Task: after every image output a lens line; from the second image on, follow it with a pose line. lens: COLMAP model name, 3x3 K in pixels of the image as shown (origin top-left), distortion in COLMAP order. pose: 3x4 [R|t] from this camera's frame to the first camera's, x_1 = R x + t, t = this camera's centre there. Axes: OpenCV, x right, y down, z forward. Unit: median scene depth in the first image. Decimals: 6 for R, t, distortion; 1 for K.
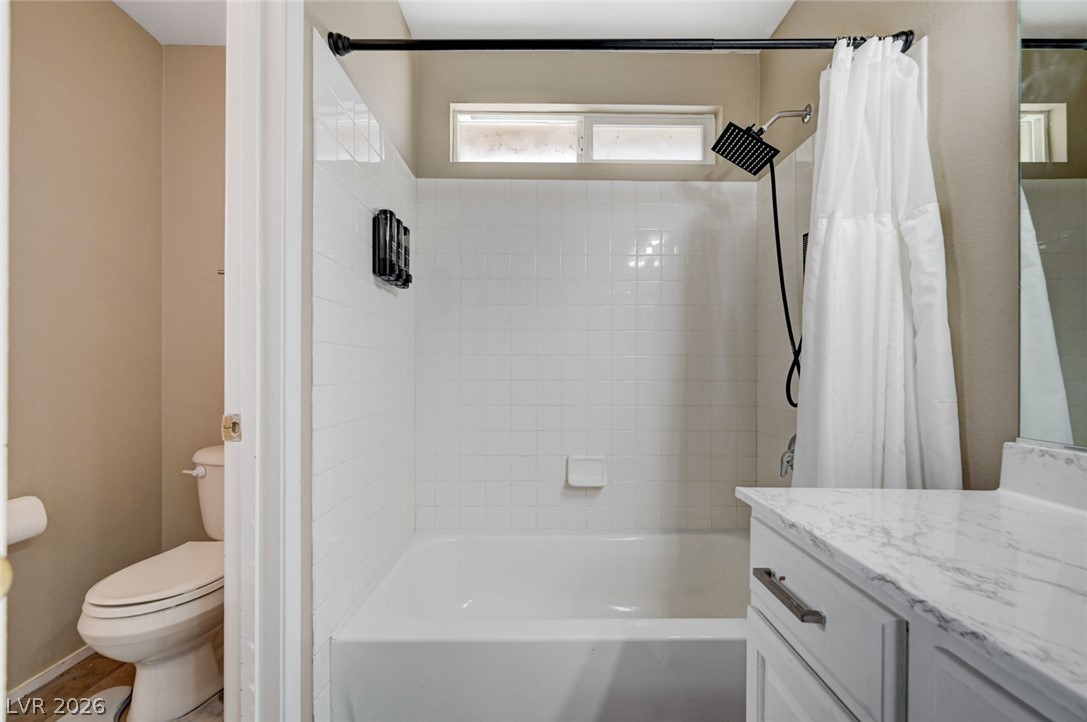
lens RADIAL K [[436.5, 0, 541.2], [0, 436.5, 365.0], [0, 0, 1]] dist [0.000103, -0.000077]
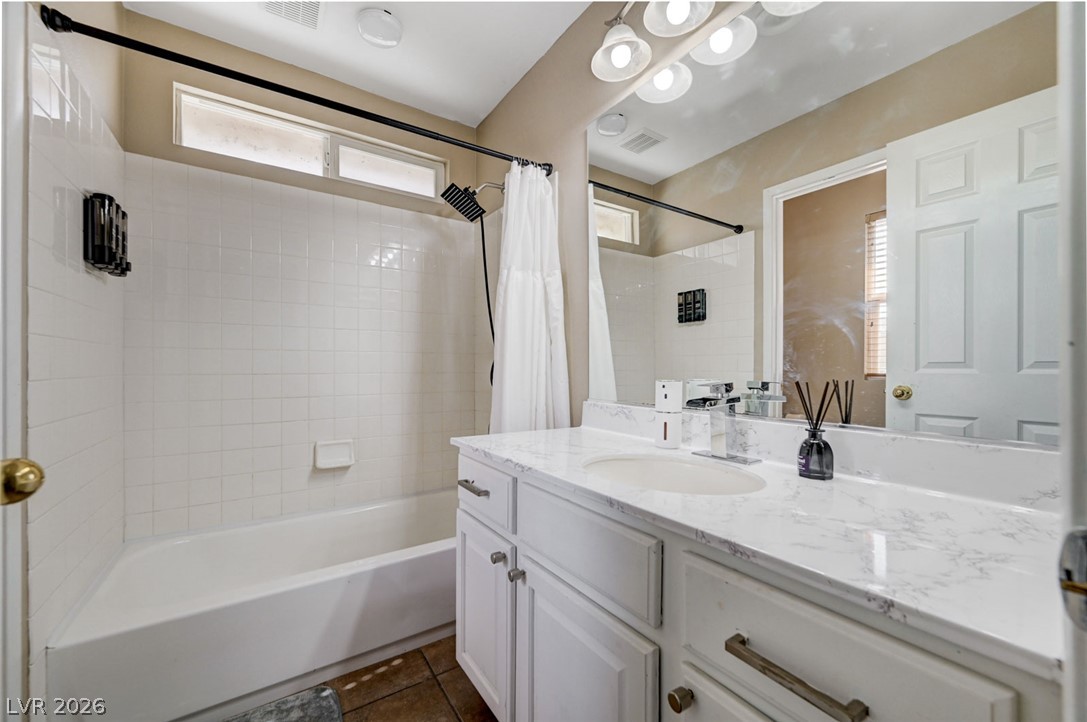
lens RADIAL K [[431.5, 0, 548.5], [0, 431.5, 371.9], [0, 0, 1]] dist [0.000699, -0.000038]
pose [[0.827414, -0.009817, 0.561507, -0.086883], [-0.005465, 0.999659, 0.025529, -0.000880], [-0.561566, -0.024192, 0.827078, -0.311192]]
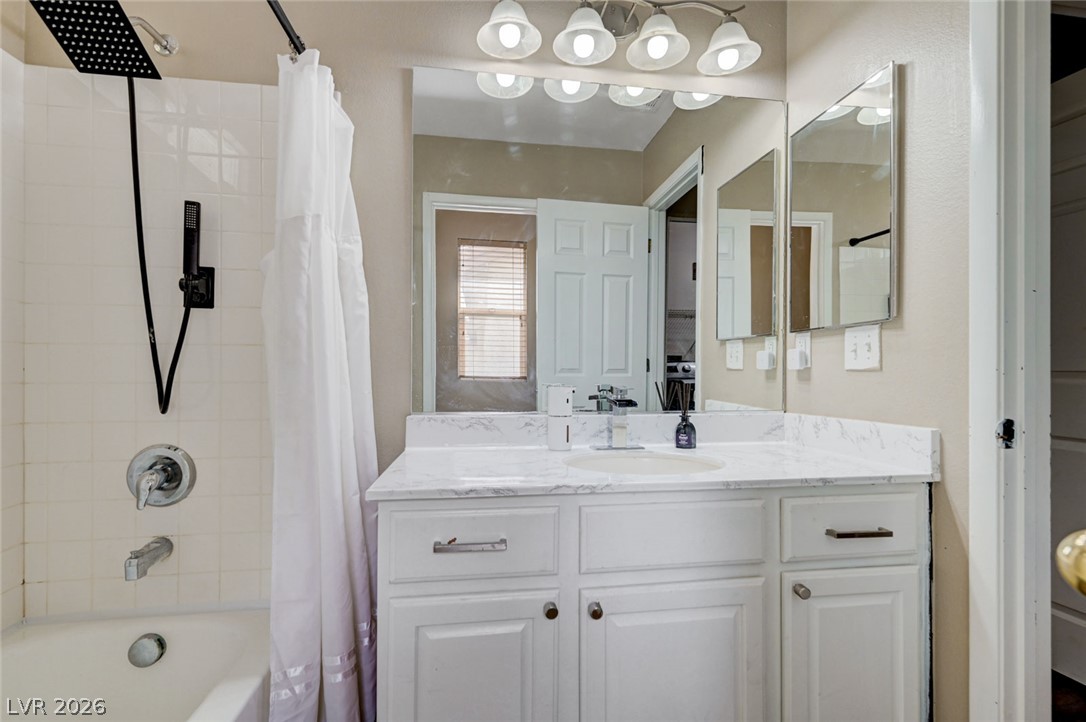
lens RADIAL K [[496.0, 0, 546.7], [0, 496.0, 368.8], [0, 0, 1]] dist [0.001352, 0.000149]
pose [[-0.159684, -0.003770, 0.987161, -0.439360], [-0.022617, 0.999744, 0.000159, 0.001976], [-0.986909, -0.022301, -0.159728, 0.501122]]
